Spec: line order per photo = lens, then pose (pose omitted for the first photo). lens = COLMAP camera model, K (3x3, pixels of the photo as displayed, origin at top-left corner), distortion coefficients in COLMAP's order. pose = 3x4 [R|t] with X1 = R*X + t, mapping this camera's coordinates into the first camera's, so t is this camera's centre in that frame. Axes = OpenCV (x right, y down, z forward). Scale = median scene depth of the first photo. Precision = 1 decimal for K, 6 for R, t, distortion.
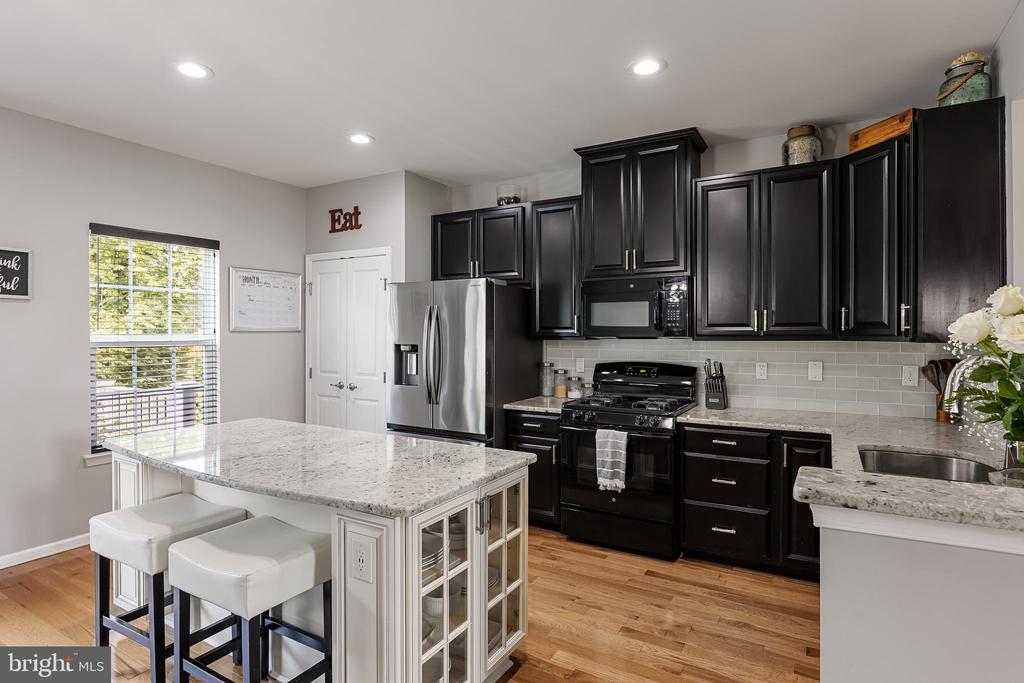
lens RADIAL K [[541.2, 0, 512.0], [0, 541.2, 341.5], [0, 0, 1]] dist [-0.000503, -0.000424]
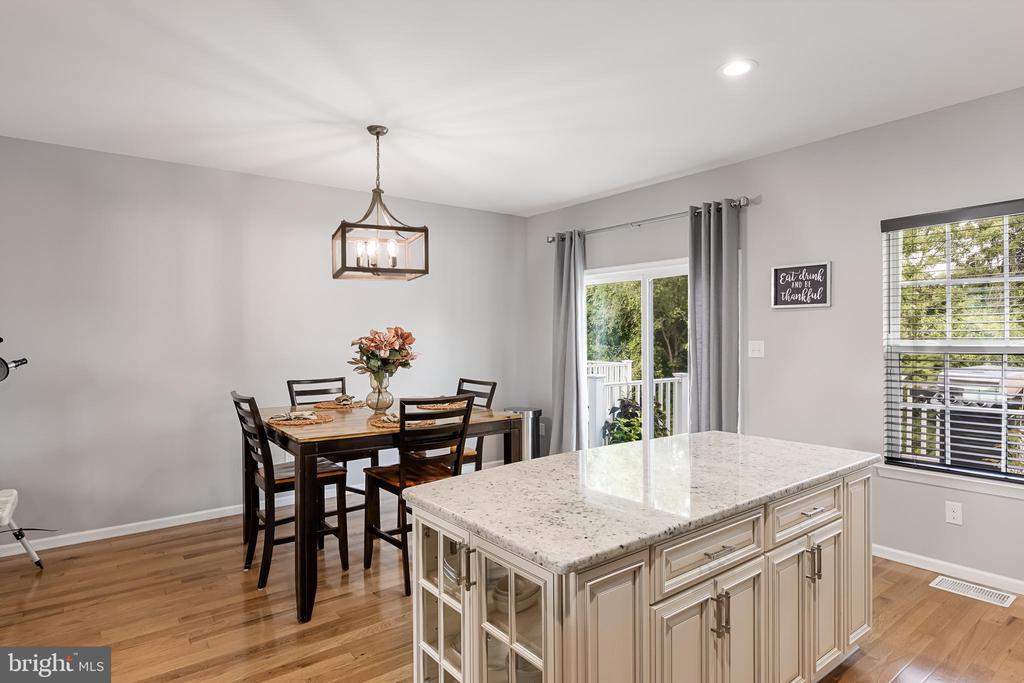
lens RADIAL K [[571.6, 0, 512.0], [0, 571.6, 341.5], [0, 0, 1]] dist [0.000612, 0.000200]
pose [[-0.375252, 0.010295, -0.926866, 0.440226], [-0.009271, 0.999847, 0.014859, -0.018216], [0.926877, 0.014169, -0.375099, 0.854896]]
